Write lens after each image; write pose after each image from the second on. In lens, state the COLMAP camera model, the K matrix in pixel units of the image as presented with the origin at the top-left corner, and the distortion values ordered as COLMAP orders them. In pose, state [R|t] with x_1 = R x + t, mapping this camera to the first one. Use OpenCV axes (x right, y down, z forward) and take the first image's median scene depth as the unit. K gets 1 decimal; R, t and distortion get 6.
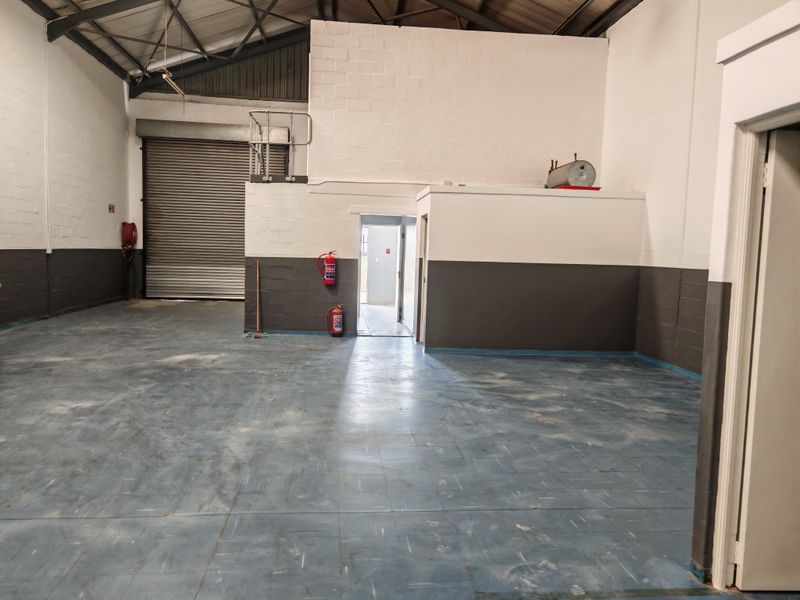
lens RADIAL K [[637.3, 0, 400.0], [0, 637.3, 300.0], [0, 0, 1]] dist [0.014671, -0.025991]
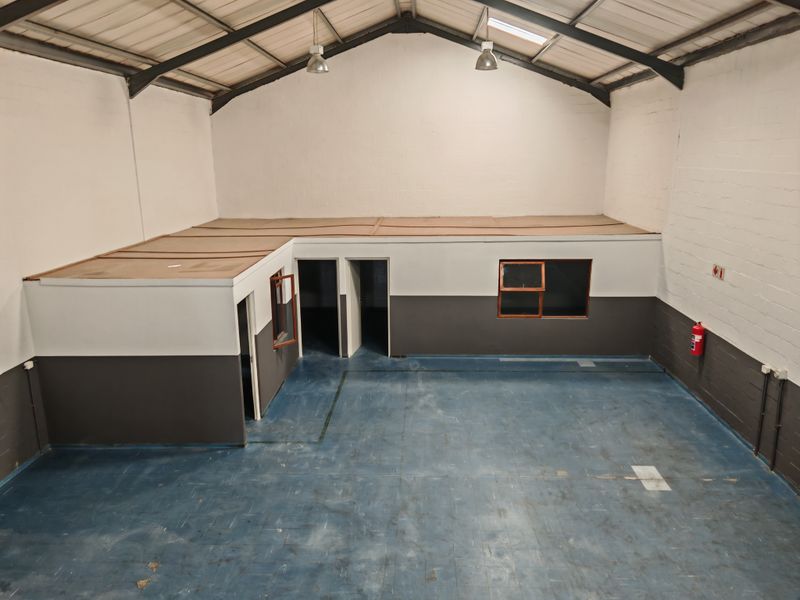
lens RADIAL K [[631.4, 0, 400.1], [0, 631.4, 320.5], [0, 0, 1]] dist [0.001730, -0.006813]
pose [[-0.990381, -0.056983, 0.126089, -0.276510], [-0.013318, 0.946290, 0.323044, -0.502967], [-0.137725, 0.318257, -0.937947, 1.584752]]
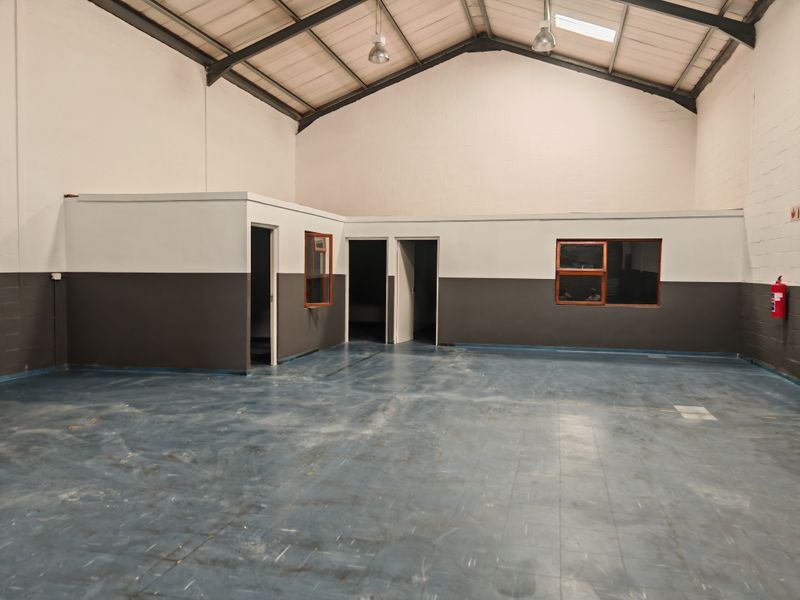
lens RADIAL K [[637.3, 0, 400.0], [0, 637.3, 300.0], [0, 0, 1]] dist [0.014671, -0.025991]
pose [[-0.942998, -0.059559, 0.327425, -0.498662], [-0.018626, 0.991759, 0.126760, -0.125421], [-0.332277, 0.113436, -0.936336, 1.538224]]
